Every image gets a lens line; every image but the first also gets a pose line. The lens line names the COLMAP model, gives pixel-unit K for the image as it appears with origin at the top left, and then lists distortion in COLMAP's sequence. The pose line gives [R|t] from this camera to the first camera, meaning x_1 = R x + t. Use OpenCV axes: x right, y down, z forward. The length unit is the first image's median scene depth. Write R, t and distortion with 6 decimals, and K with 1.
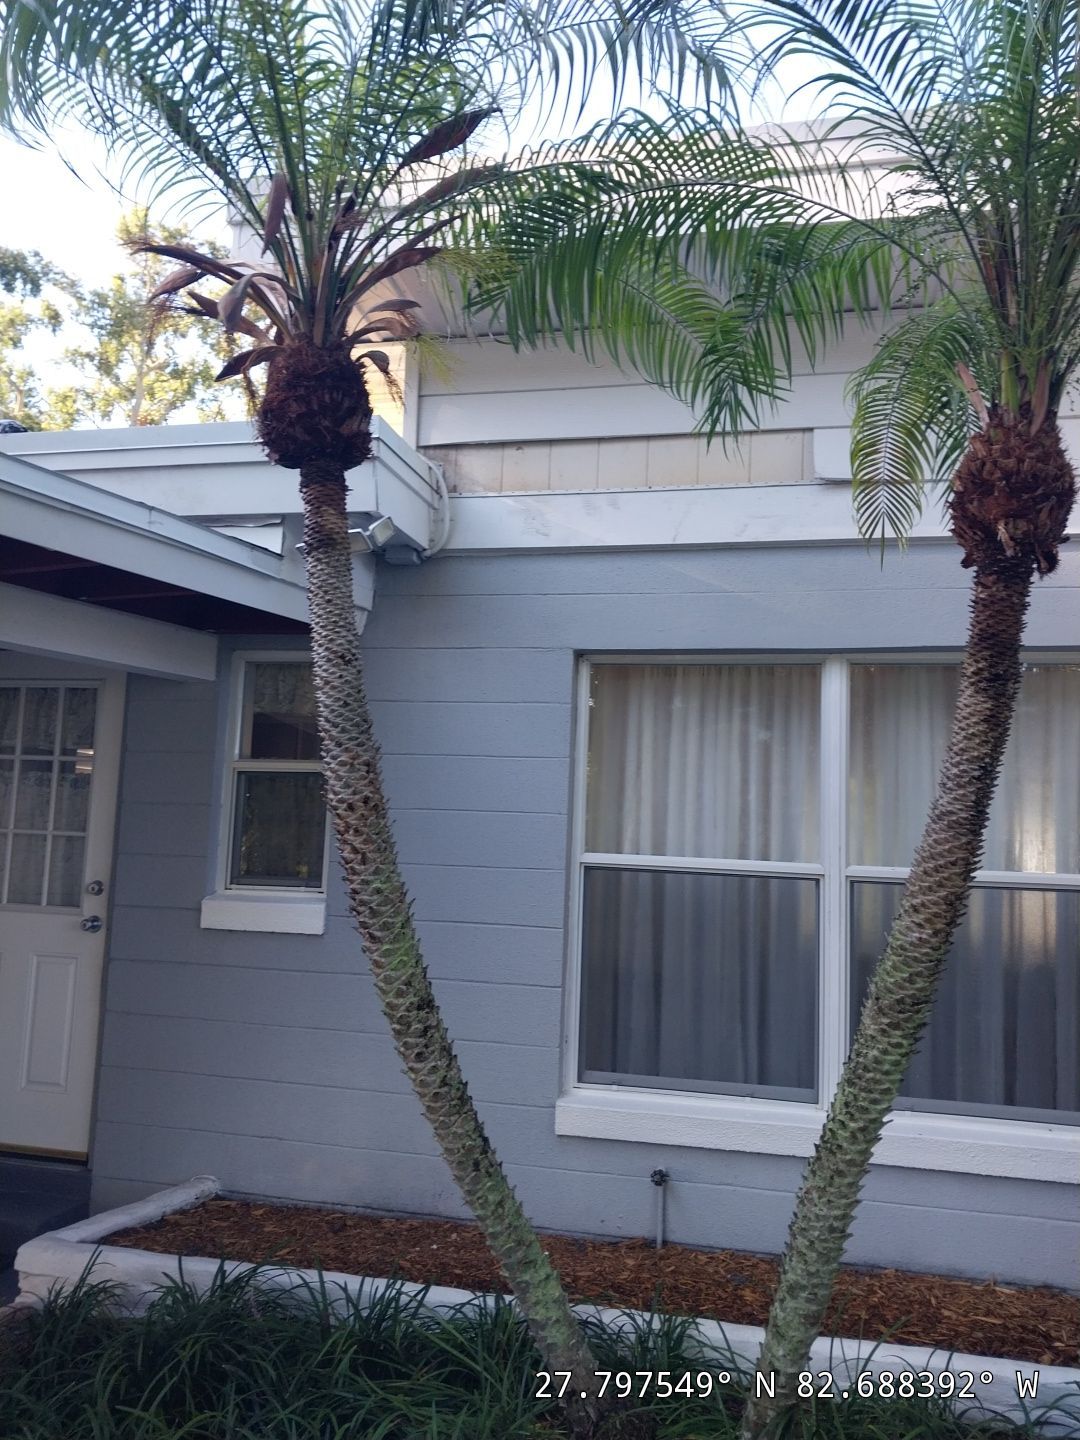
lens RADIAL K [[1131.4, 0, 547.5], [0, 1131.4, 714.5], [0, 0, 1]] dist [0.009888, -0.015295]
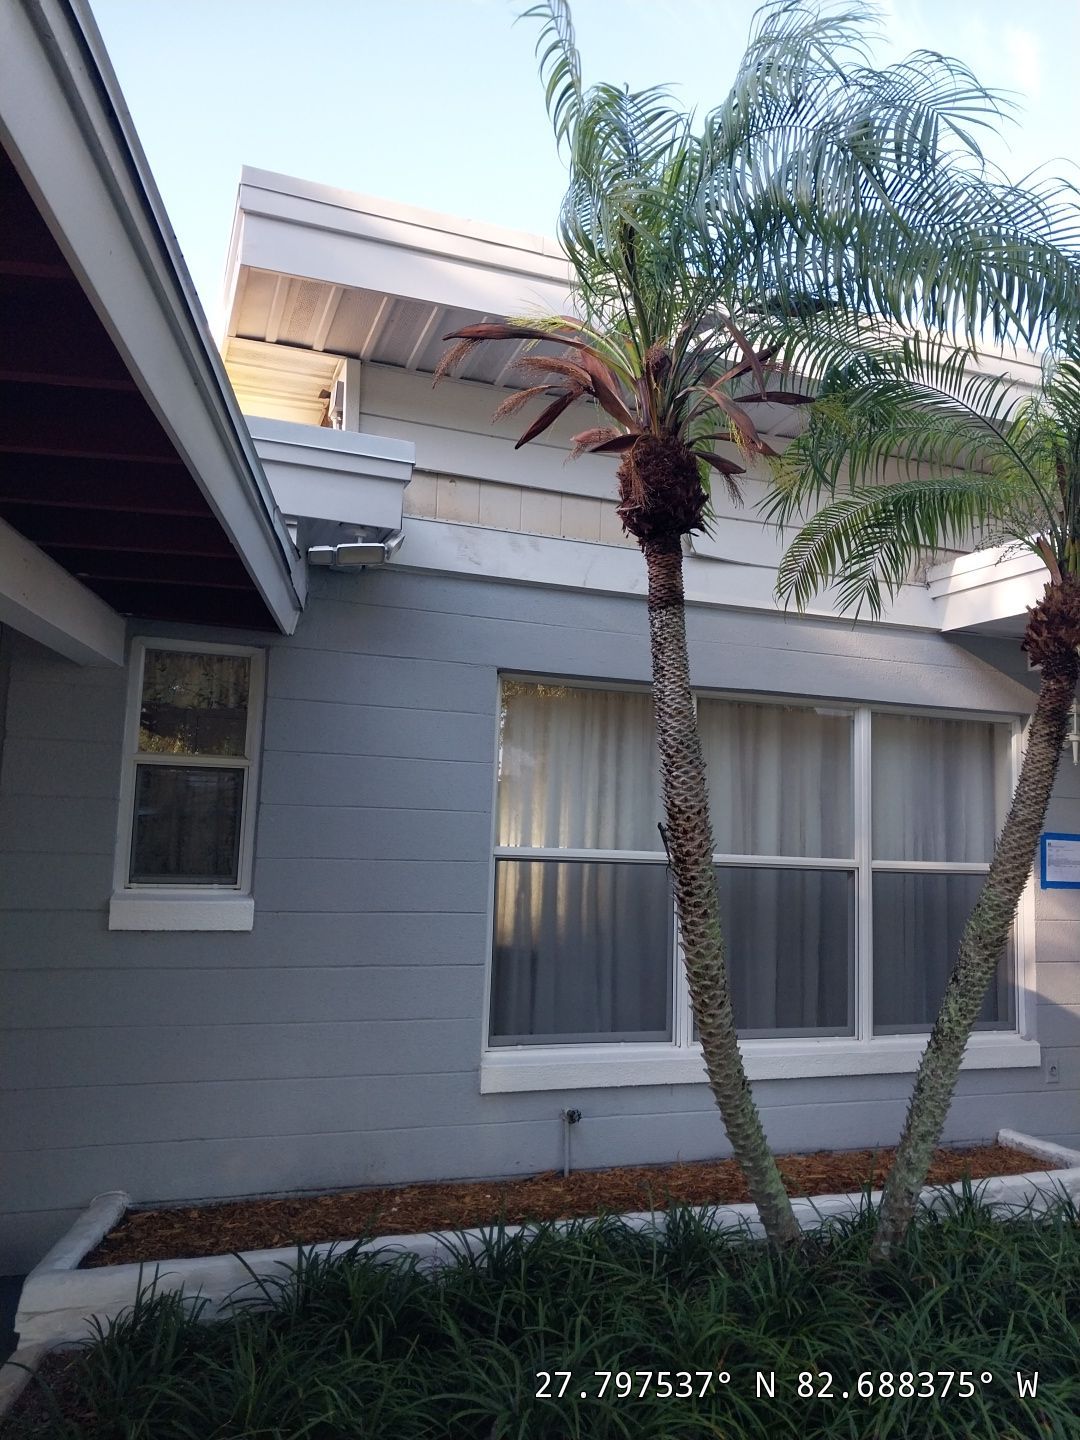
lens RADIAL K [[1131.4, 0, 553.0], [0, 1131.4, 704.4], [0, 0, 1]] dist [0.009888, -0.015295]
pose [[0.830766, 0.060528, 0.553320, -0.585524], [-0.060908, 0.997986, -0.017723, -0.003979], [-0.553279, -0.018978, 0.832780, 0.019391]]
